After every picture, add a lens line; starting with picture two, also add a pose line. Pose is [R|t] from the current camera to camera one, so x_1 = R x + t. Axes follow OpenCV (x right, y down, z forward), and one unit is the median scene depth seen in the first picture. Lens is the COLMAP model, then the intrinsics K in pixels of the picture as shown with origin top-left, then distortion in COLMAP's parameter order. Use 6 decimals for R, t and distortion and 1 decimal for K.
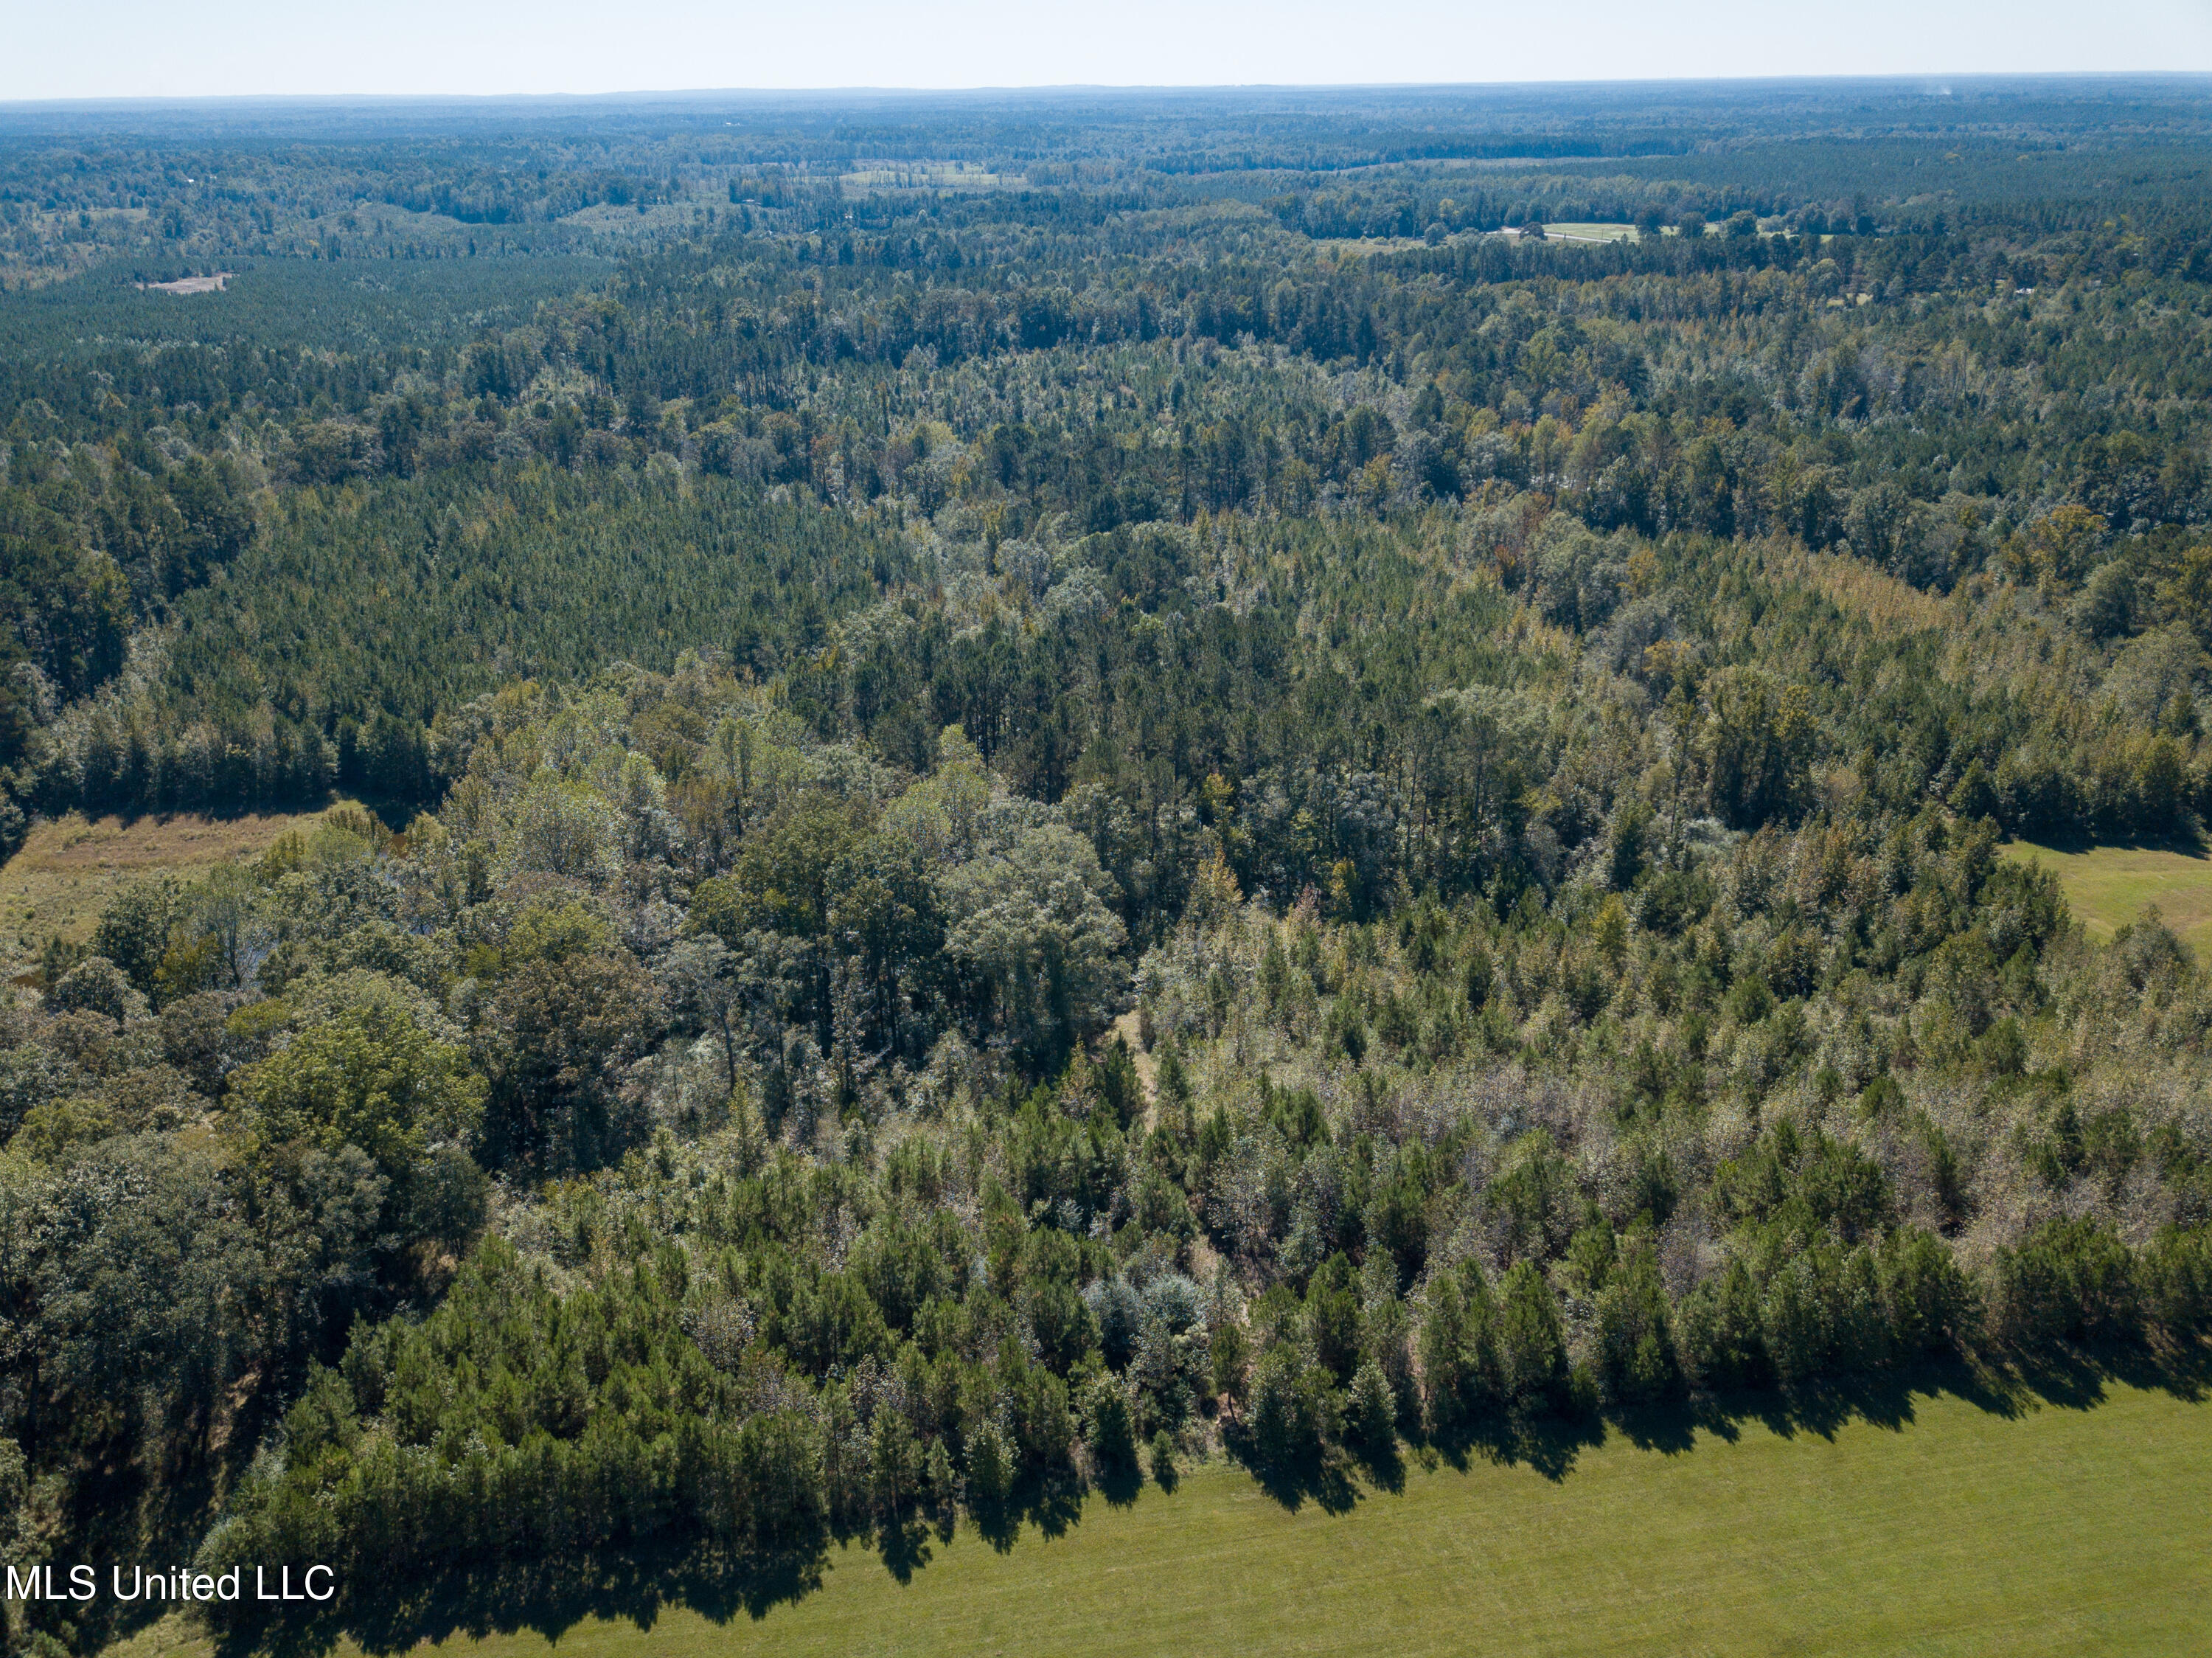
lens RADIAL K [[1683.7, 0, 1106.0], [0, 1683.7, 829.0], [0, 0, 1]] dist [0.006744, 0.003445]
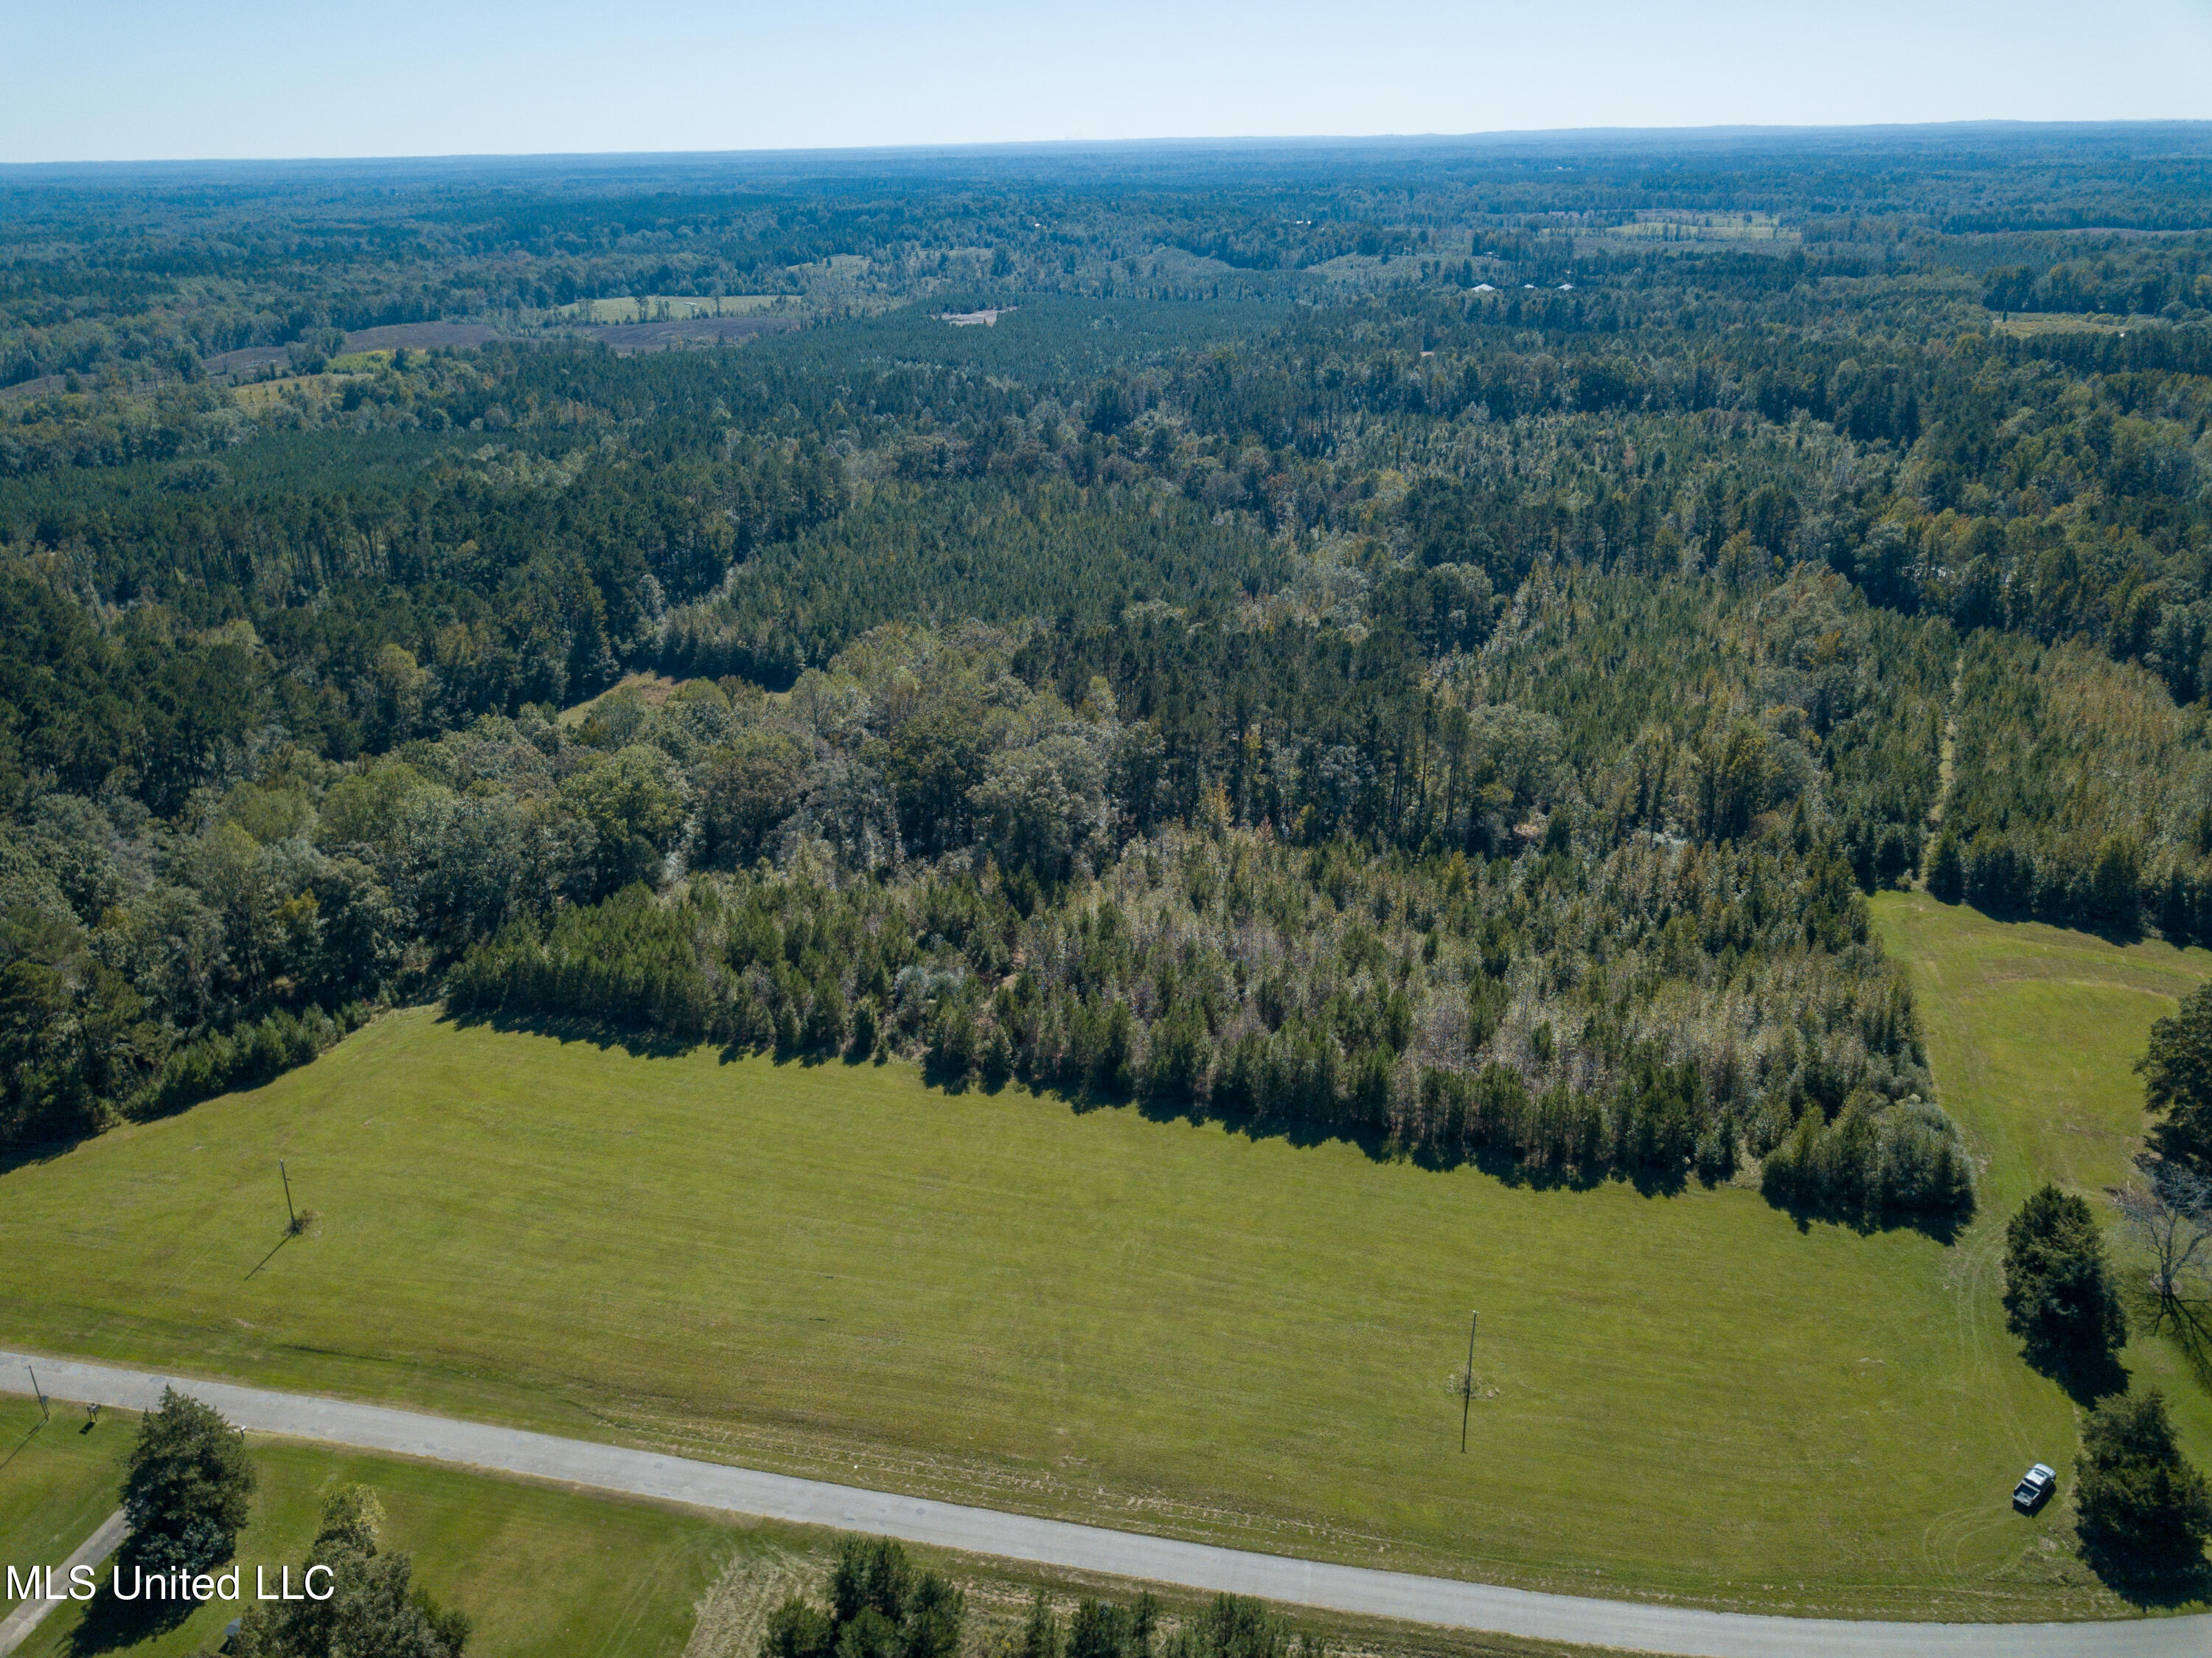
lens RADIAL K [[1686.9, 0, 1106.0], [0, 1686.9, 829.0], [0, 0, 1]] dist [0.006369, -0.001632]
pose [[0.895572, 0.165226, -0.413098, 0.262834], [-0.173867, 0.984624, 0.016886, 0.020669], [0.409537, 0.056702, 0.910530, -0.146838]]
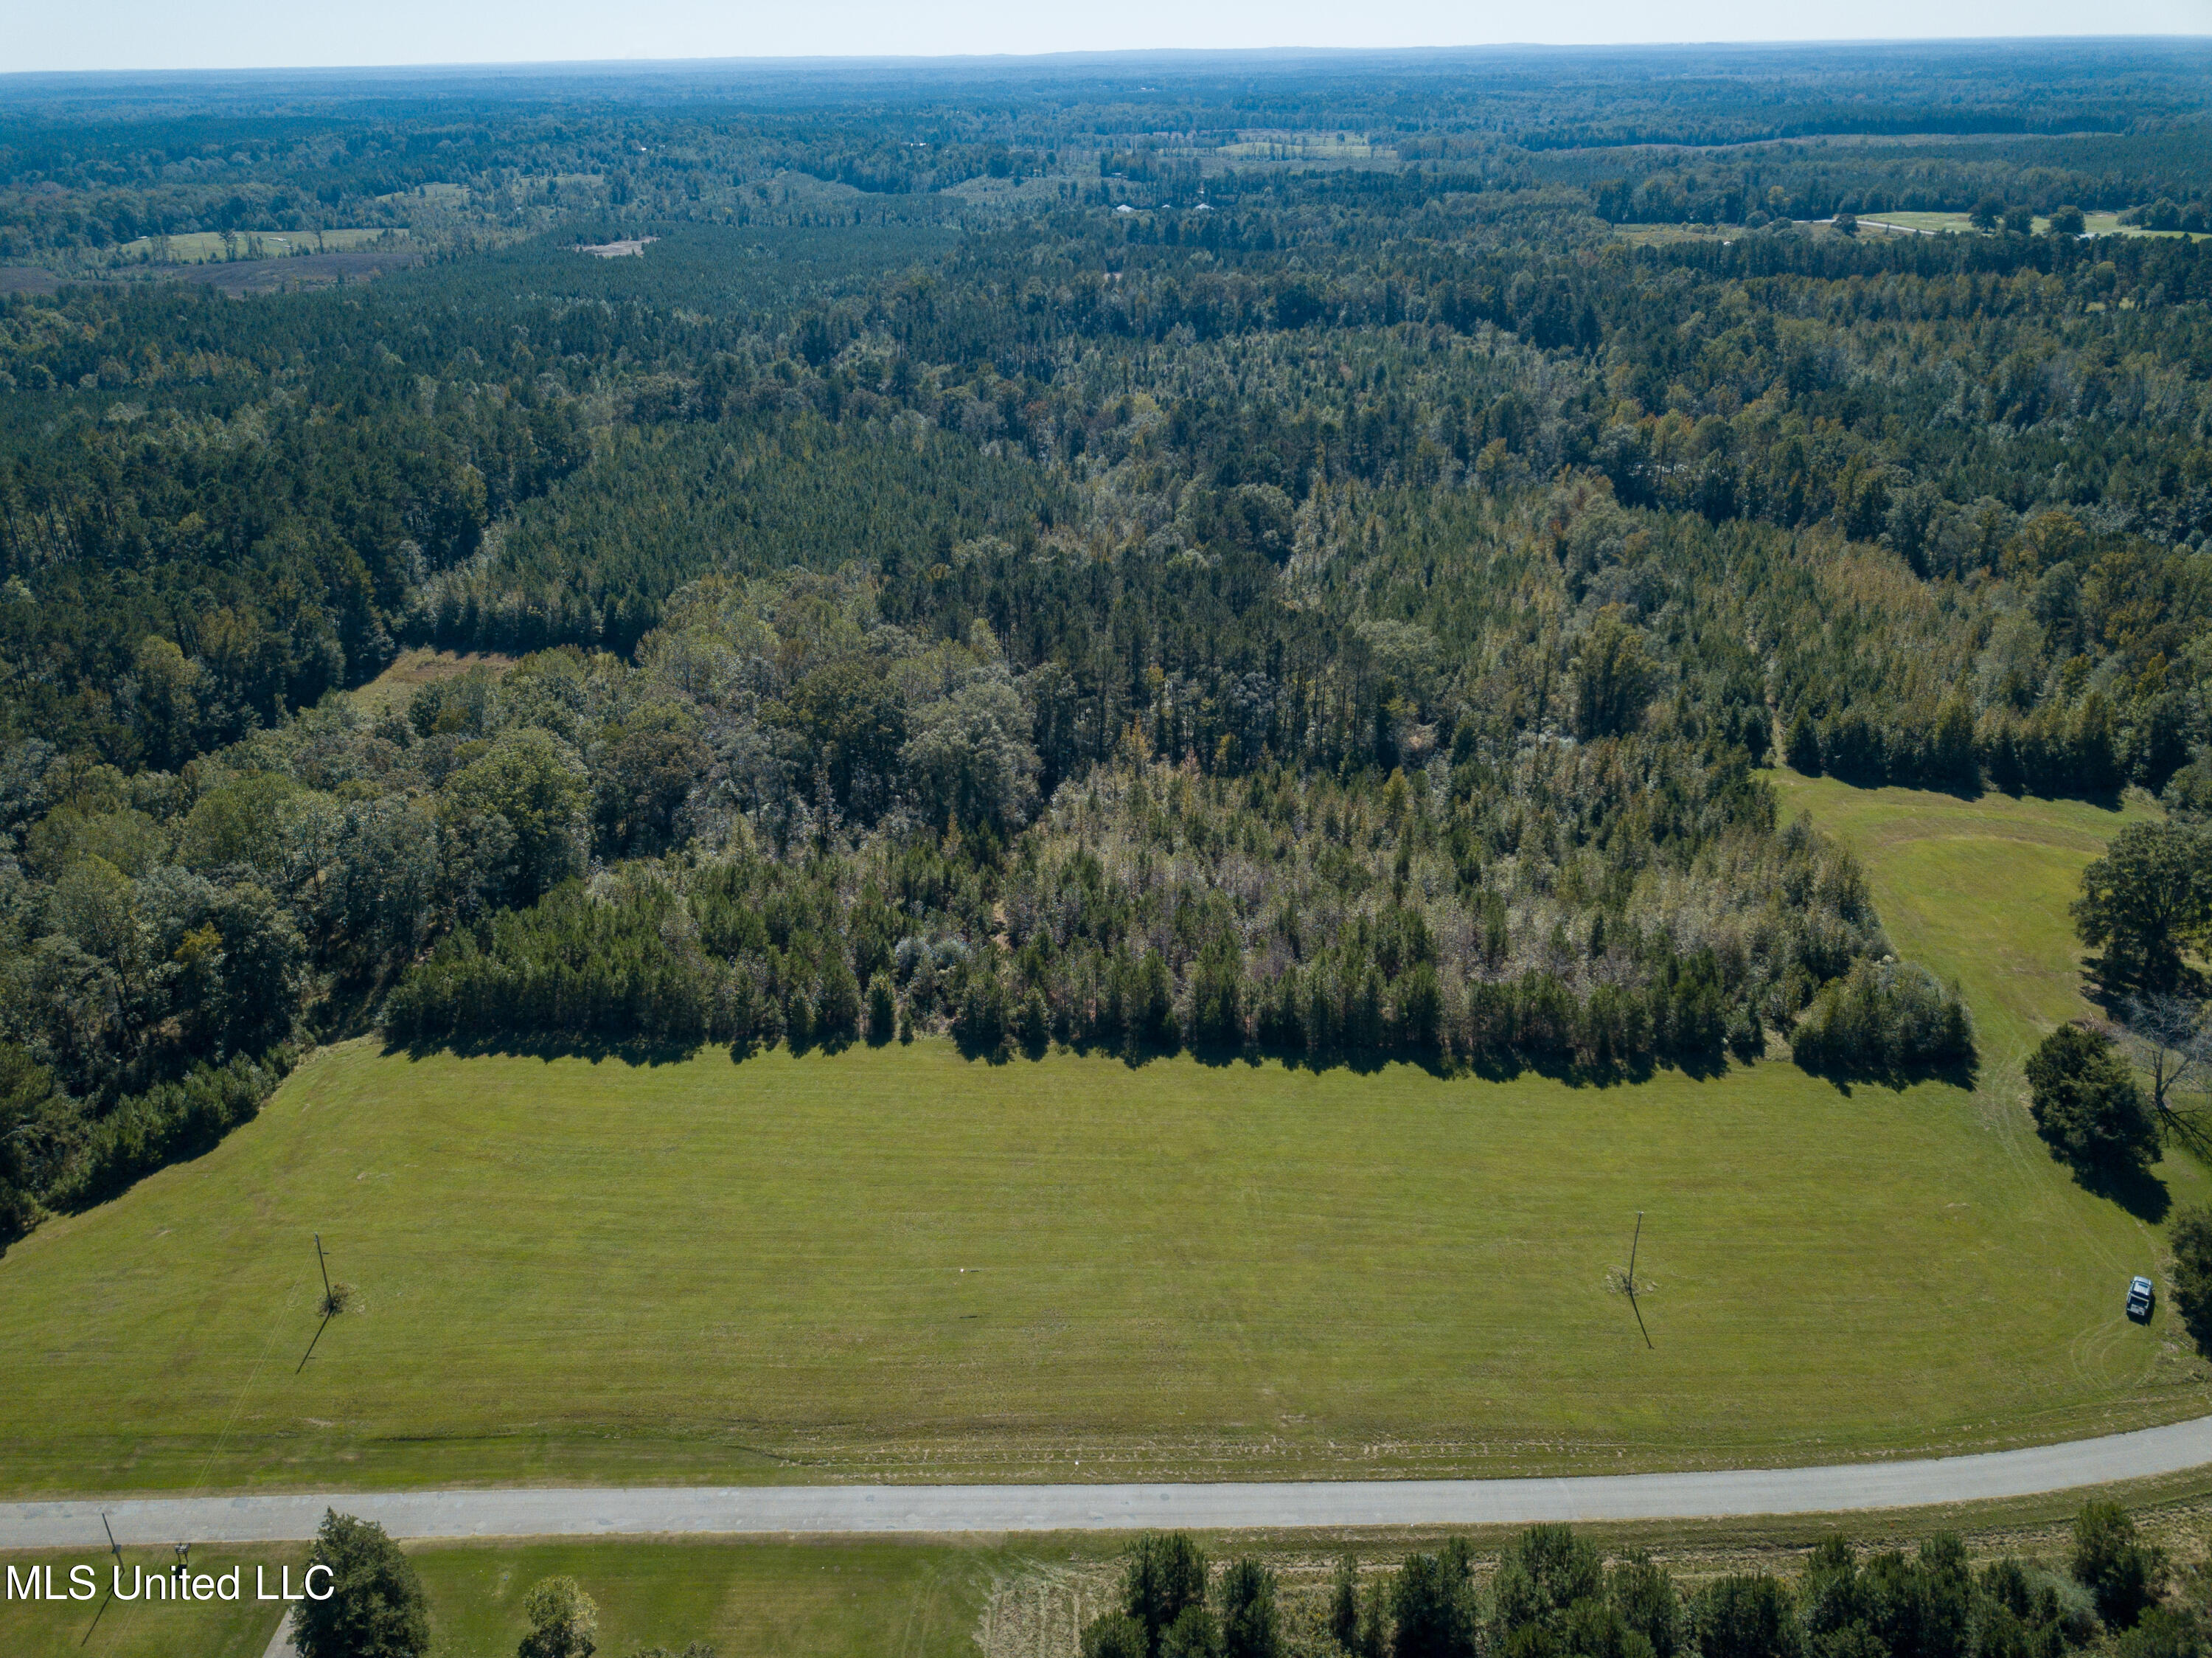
lens RADIAL K [[1677.2, 0, 1106.0], [0, 1677.2, 829.0], [0, 0, 1]] dist [0.009293, -0.001796]
pose [[0.973544, 0.094093, -0.208227, 0.156581], [-0.089759, 0.995506, 0.030186, 0.030015], [0.210132, -0.010697, 0.977615, -0.165044]]
